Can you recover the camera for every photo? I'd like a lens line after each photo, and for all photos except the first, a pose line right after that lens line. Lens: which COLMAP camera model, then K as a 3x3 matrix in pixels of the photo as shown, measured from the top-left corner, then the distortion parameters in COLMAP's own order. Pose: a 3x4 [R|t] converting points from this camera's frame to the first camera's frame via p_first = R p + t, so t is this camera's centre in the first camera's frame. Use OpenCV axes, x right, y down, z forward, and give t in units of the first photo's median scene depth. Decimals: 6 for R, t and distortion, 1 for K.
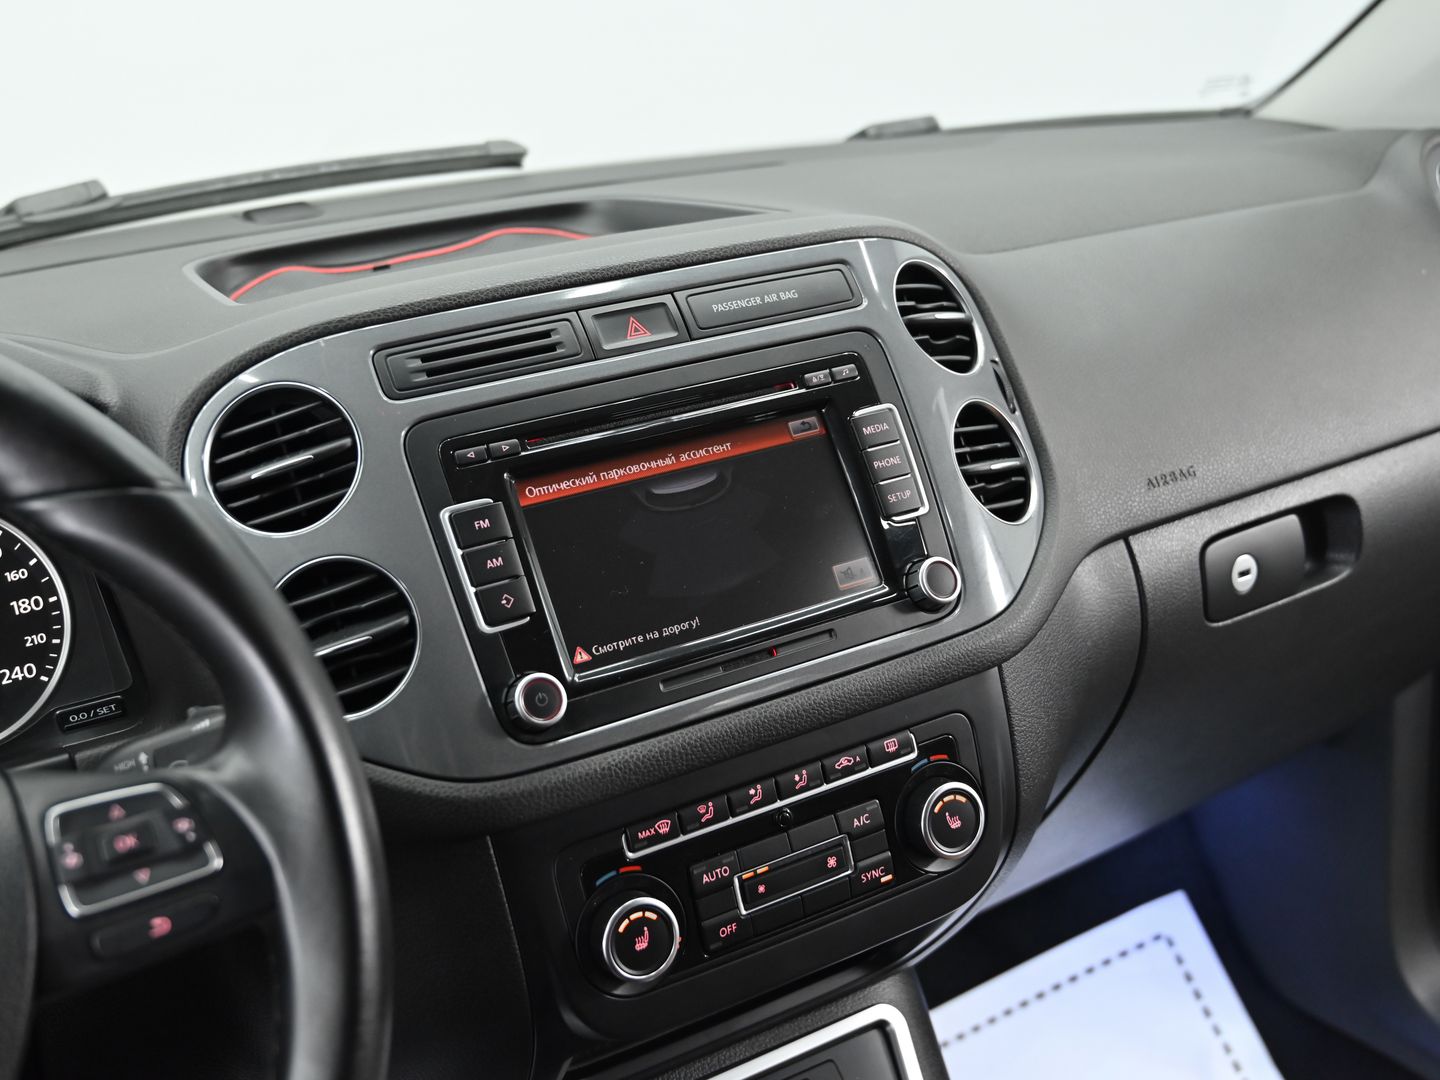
lens RADIAL K [[1629.7, 0, 643.1], [0, 1629.7, 466.5], [0, 0, 1]] dist [-0.005473, 0.000000]
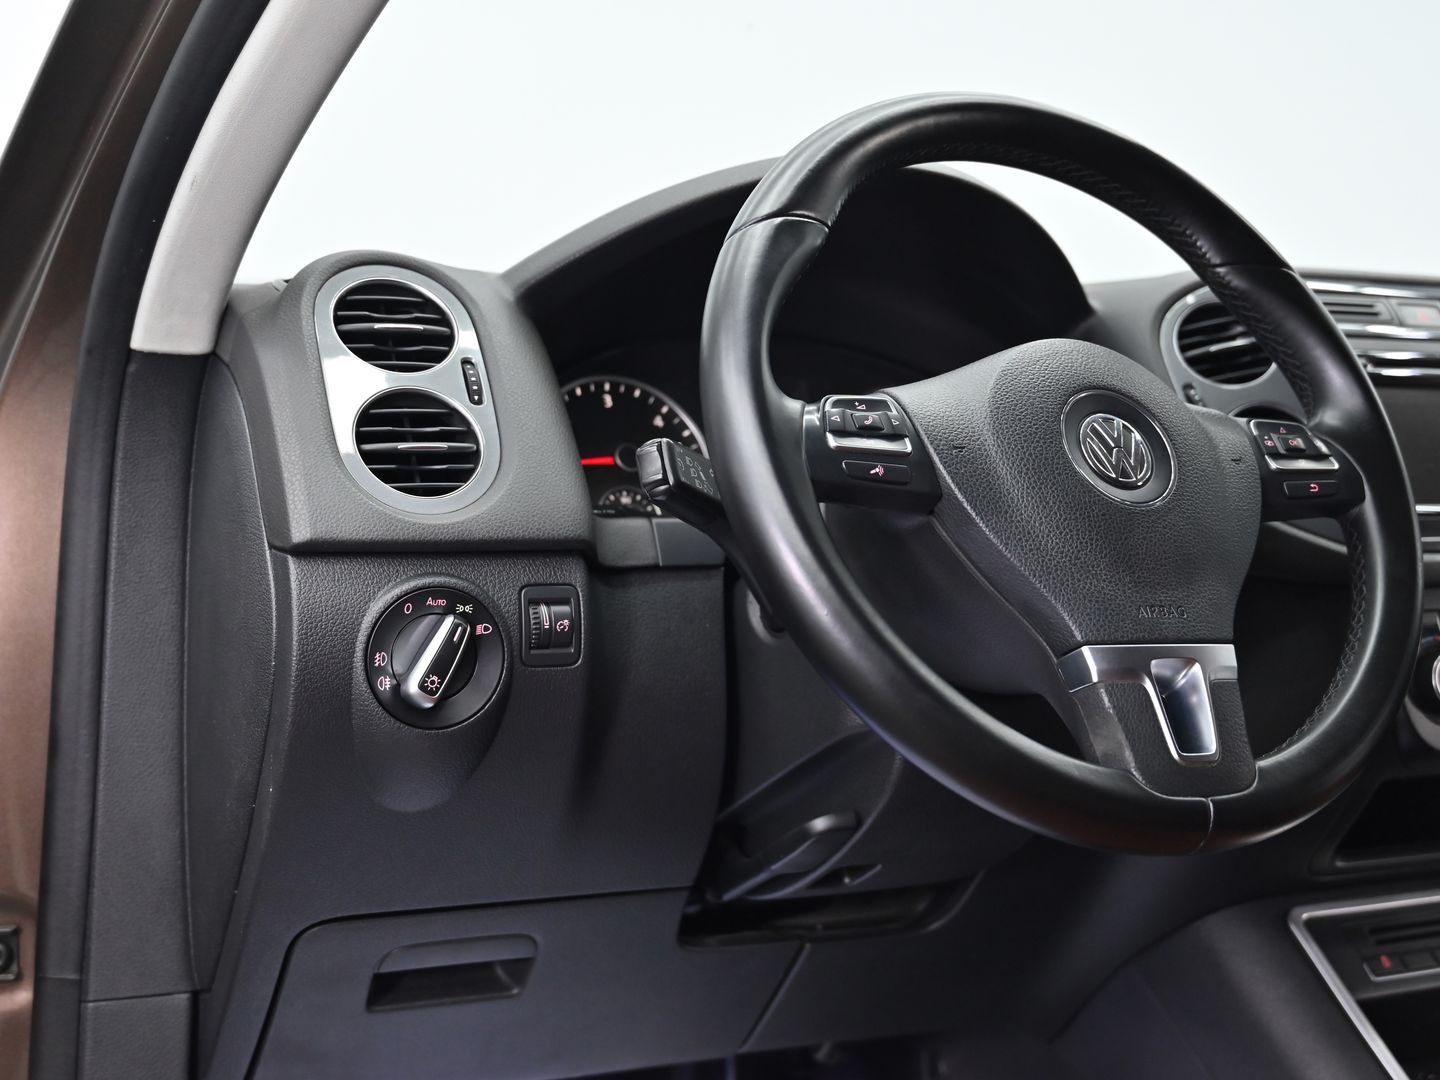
lens RADIAL K [[2112.9, 0, 720.5], [0, 2112.9, 544.4], [0, 0, 1]] dist [-0.007456, 0.000000]
pose [[0.993673, 0.111908, -0.009569, -0.610420], [-0.111344, 0.970302, -0.214749, 0.609037], [-0.014747, 0.214456, 0.976622, -0.808366]]
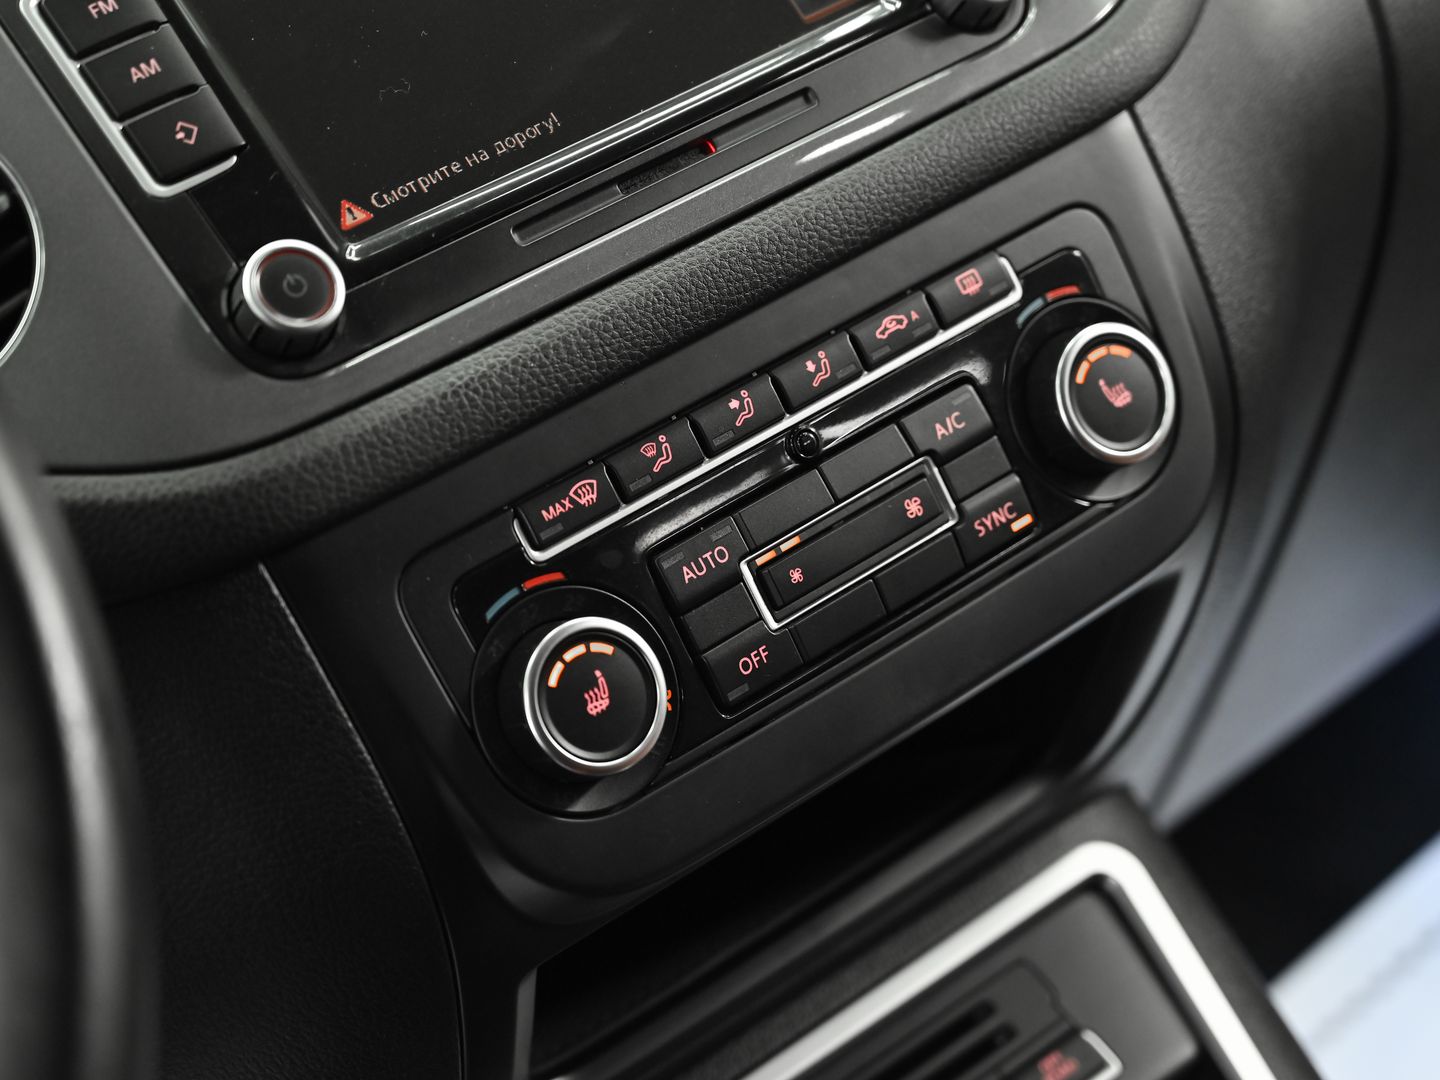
lens RADIAL K [[3059.9, 0, 712.0], [0, 3059.9, 546.5], [0, 0, 1]] dist [-0.027703, 0.000000]
pose [[0.966411, -0.249684, 0.060897, -0.012084], [0.247821, 0.968116, 0.036555, 0.202584], [-0.068083, -0.020236, 0.997474, 0.005126]]
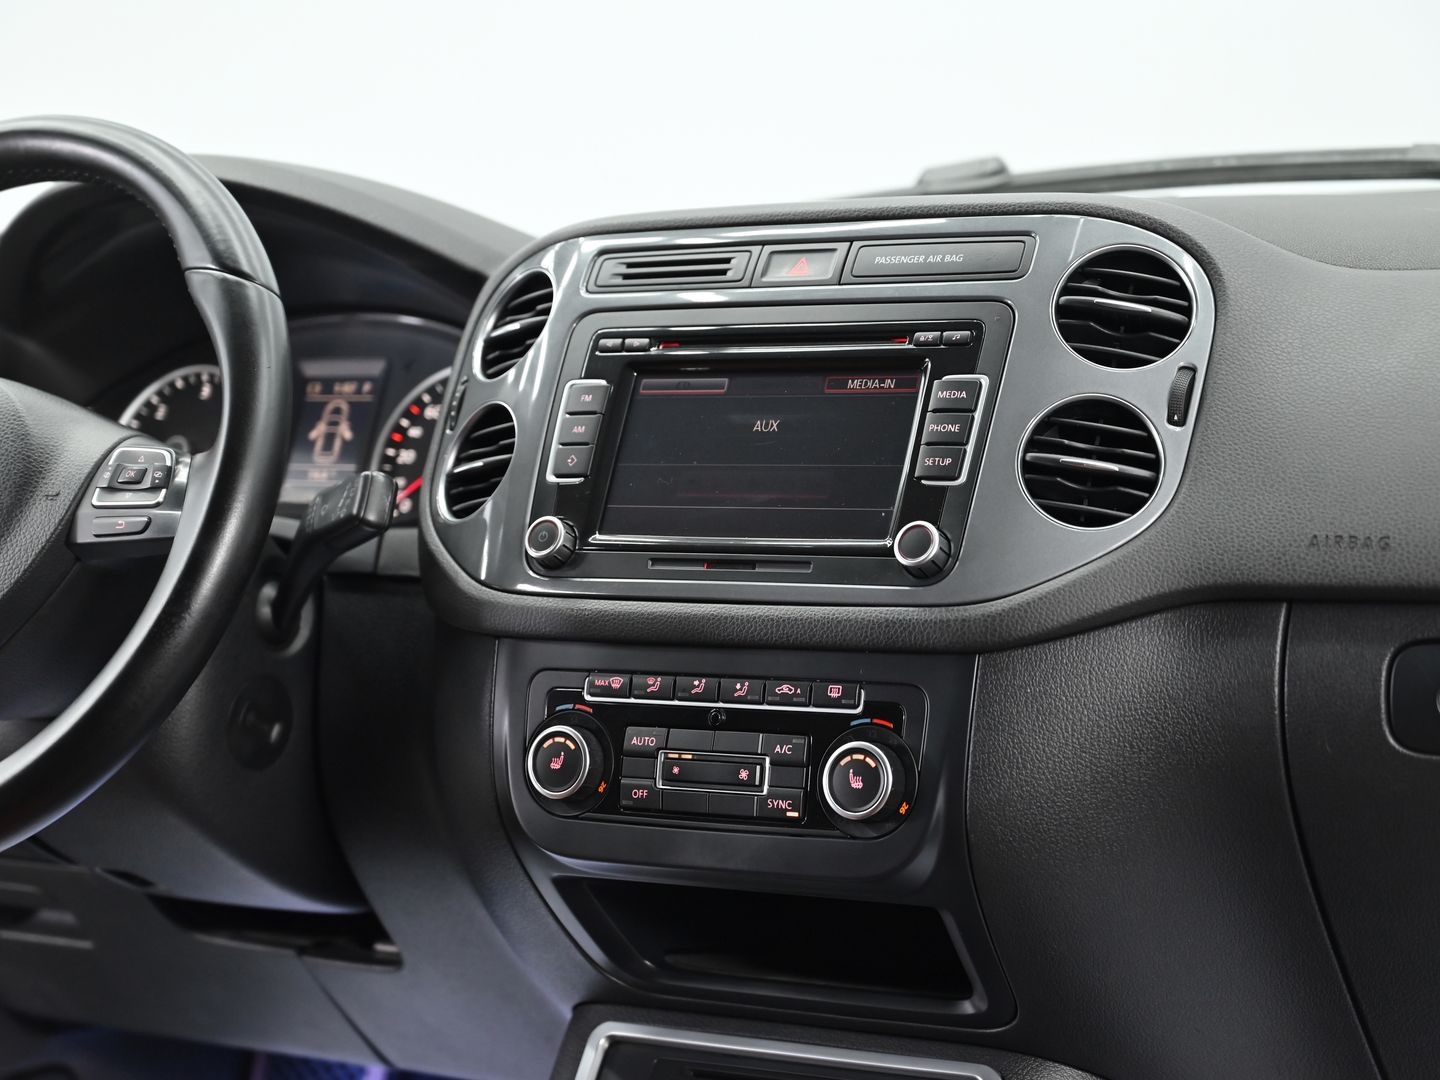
lens RADIAL K [[2929.1, 0, 707.3], [0, 2929.1, 542.9], [0, 0, 1]] dist [0.009881, 0.000000]
pose [[0.513743, 0.160489, -0.842800, 1.663851], [-0.238524, 0.970338, 0.039379, 0.030713], [0.824120, 0.180797, 0.536785, -0.052720]]
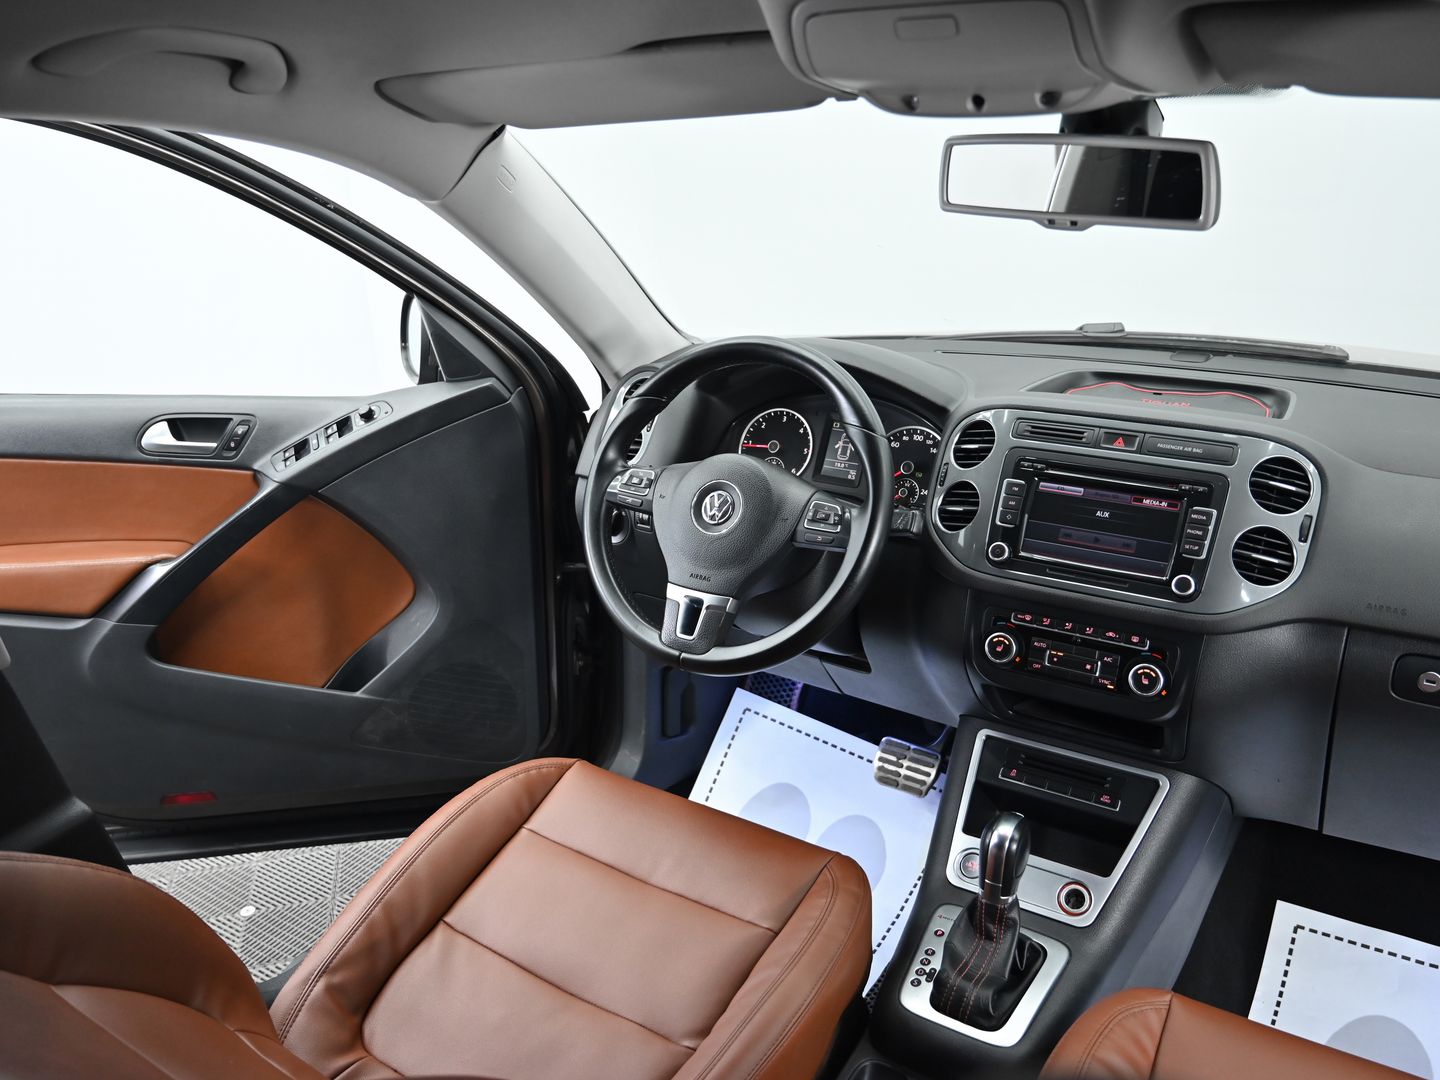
lens RADIAL K [[1166.7, 0, 717.6], [0, 1166.7, 542.1], [0, 0, 1]] dist [-0.002967, -0.009630]
pose [[0.485569, 0.365619, -0.794068, 1.191398], [-0.281642, 0.925335, 0.253837, -0.228073], [0.827587, 0.100387, 0.552288, -0.477032]]
